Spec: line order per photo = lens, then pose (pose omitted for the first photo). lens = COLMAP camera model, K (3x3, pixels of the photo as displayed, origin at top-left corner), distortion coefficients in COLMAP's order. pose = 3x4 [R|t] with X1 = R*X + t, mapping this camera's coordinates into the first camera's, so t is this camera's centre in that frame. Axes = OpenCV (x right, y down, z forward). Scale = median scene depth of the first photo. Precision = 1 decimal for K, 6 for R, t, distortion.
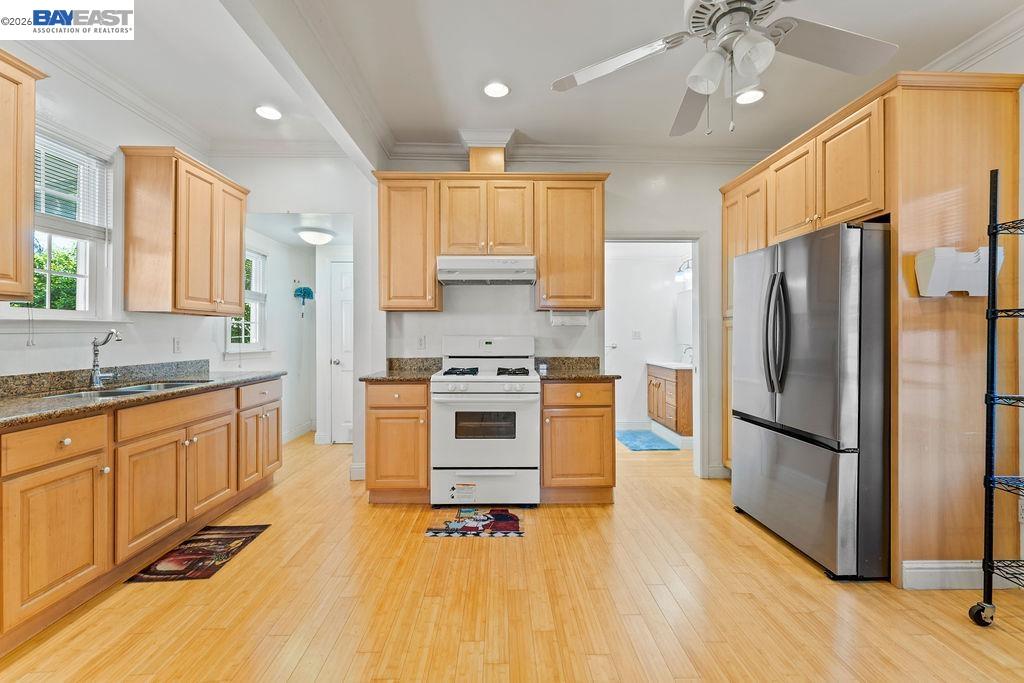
lens RADIAL K [[426.3, 0, 512.0], [0, 426.3, 341.5], [0, 0, 1]] dist [0.000052, -0.000027]
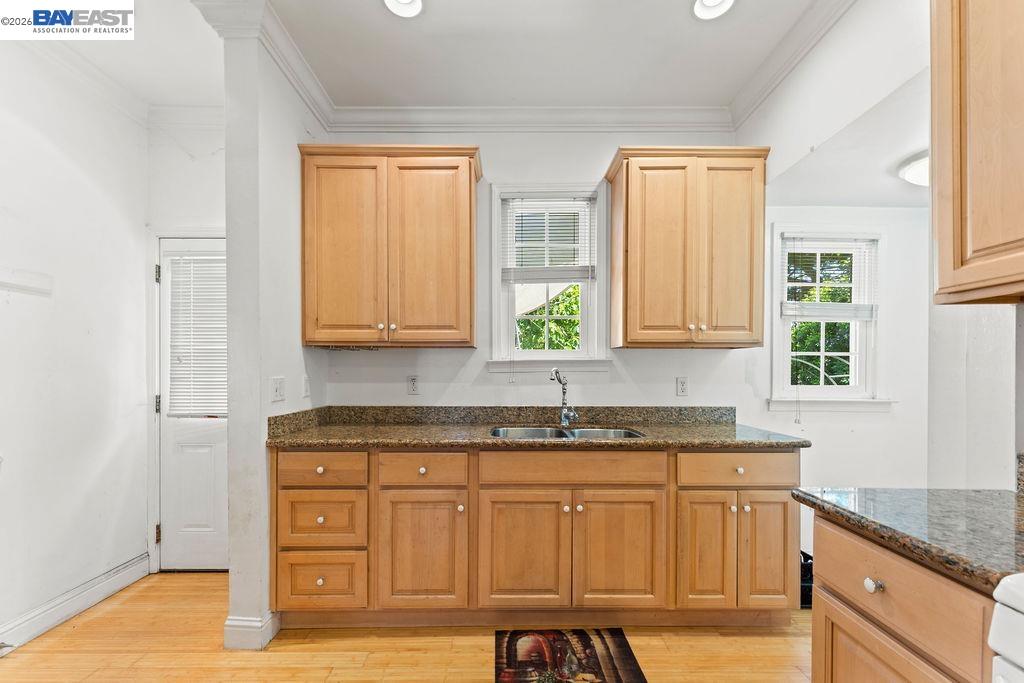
lens RADIAL K [[416.0, 0, 510.7], [0, 416.0, 373.7], [0, 0, 1]] dist [-0.000279, -0.000066]
pose [[-0.024160, 0.006234, -0.999689, 0.022215], [-0.016446, 0.999843, 0.006632, -0.019333], [0.999573, 0.016601, -0.024054, 0.870699]]
